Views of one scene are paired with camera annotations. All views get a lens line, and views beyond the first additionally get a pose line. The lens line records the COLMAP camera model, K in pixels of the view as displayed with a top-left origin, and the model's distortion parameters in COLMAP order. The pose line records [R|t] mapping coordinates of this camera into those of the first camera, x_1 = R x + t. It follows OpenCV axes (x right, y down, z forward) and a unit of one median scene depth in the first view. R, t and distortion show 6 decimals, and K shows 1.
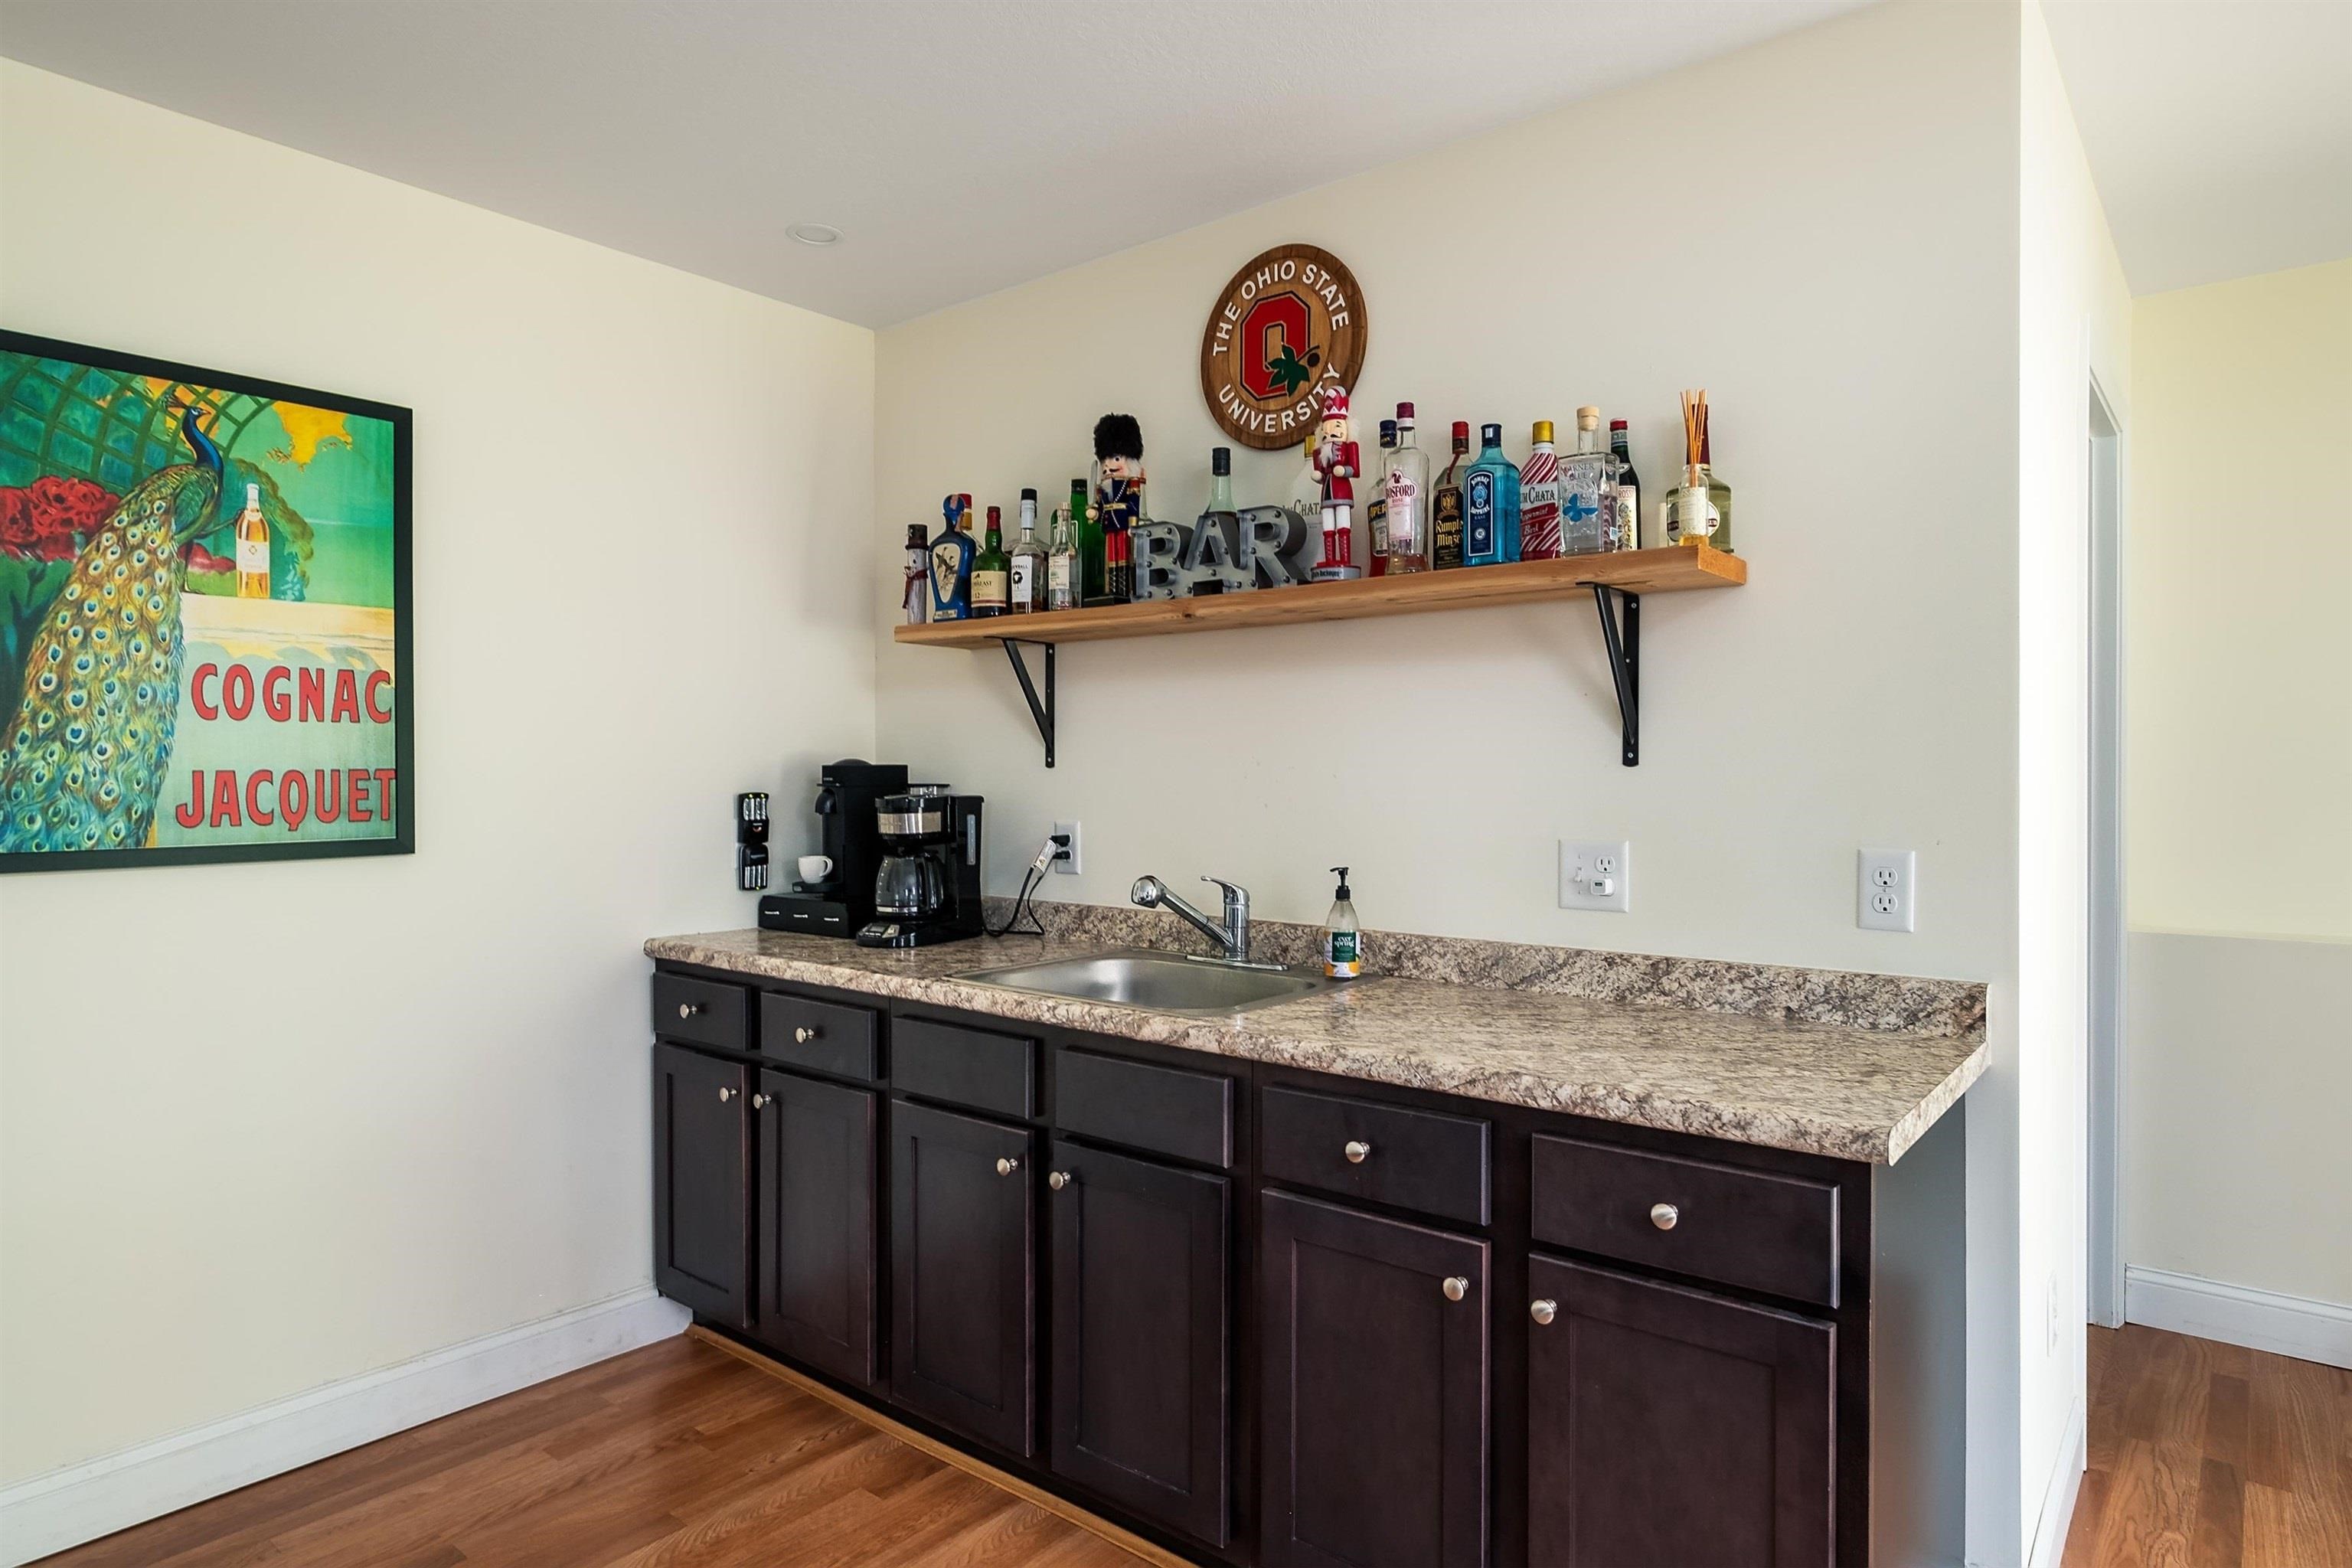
lens RADIAL K [[1317.2, 0, 1190.8], [0, 1317.2, 780.3], [0, 0, 1]] dist [-0.022628, -0.000335]
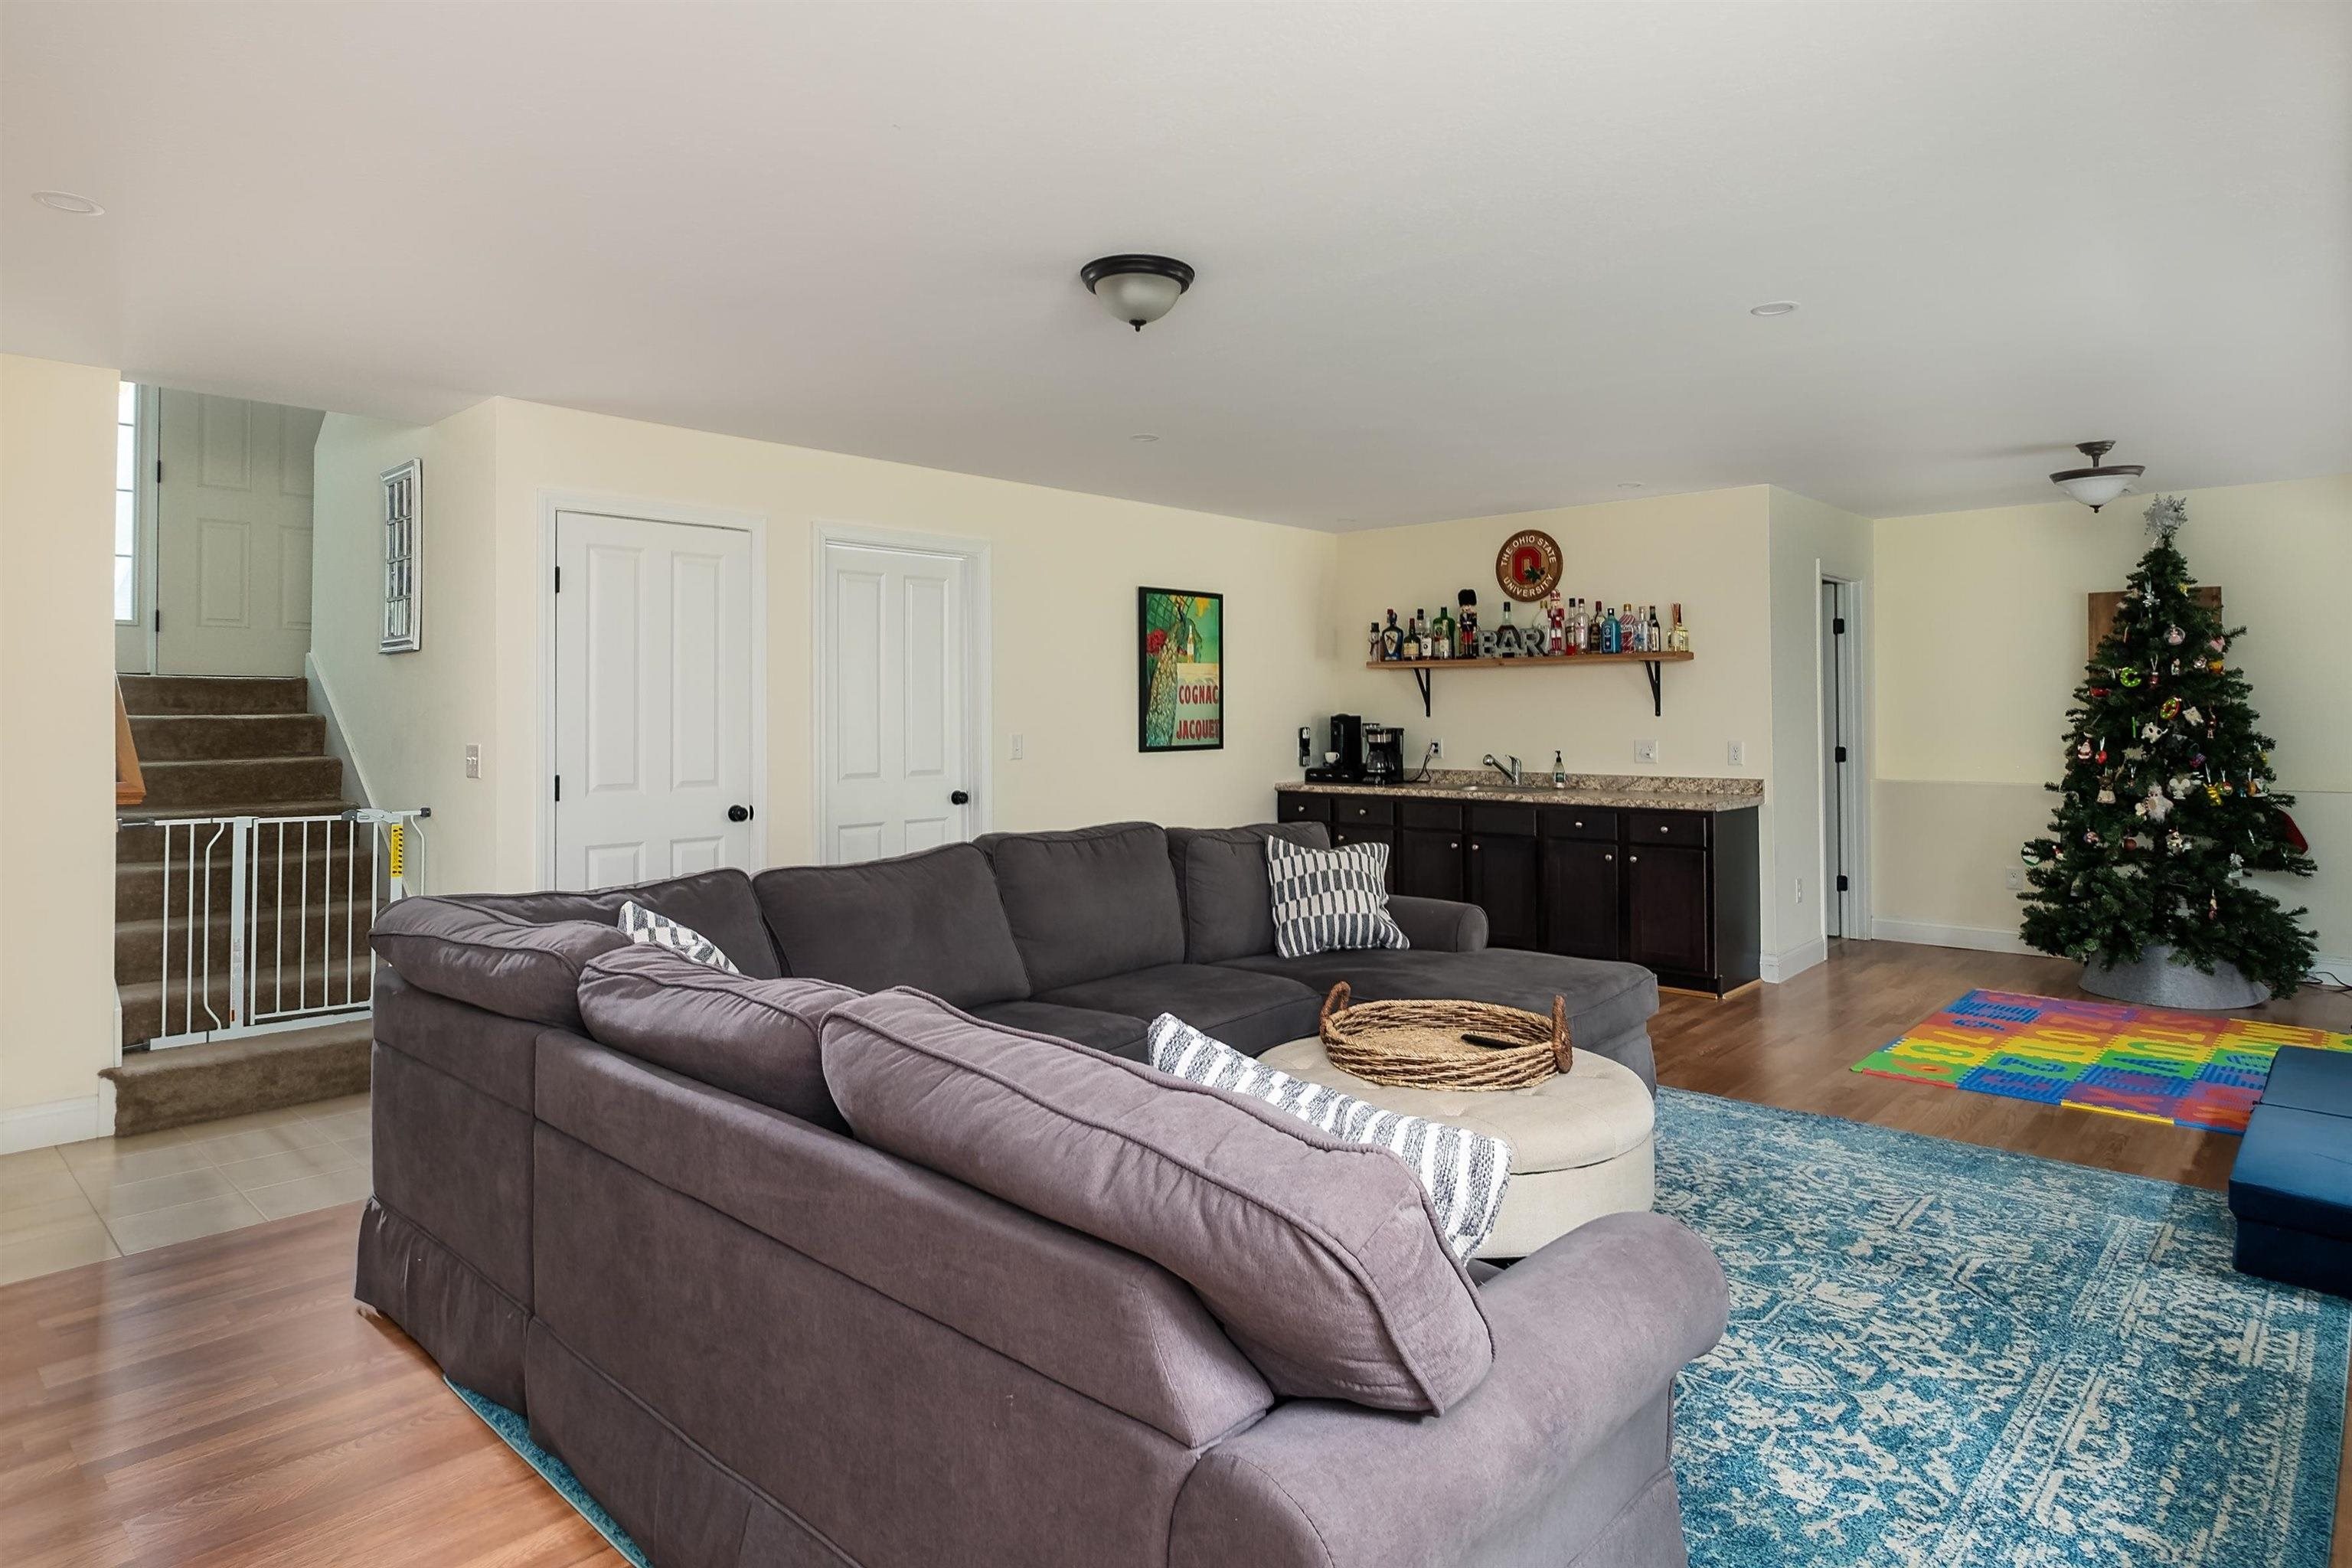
lens RADIAL K [[1257.9, 0, 1163.9], [0, 1257.9, 697.9], [0, 0, 1]] dist [-0.004024, -0.000927]
pose [[0.996927, -0.007477, -0.077980, -0.504479], [0.006045, 0.999809, -0.018584, -0.005557], [0.078104, 0.018056, 0.996782, -1.736899]]
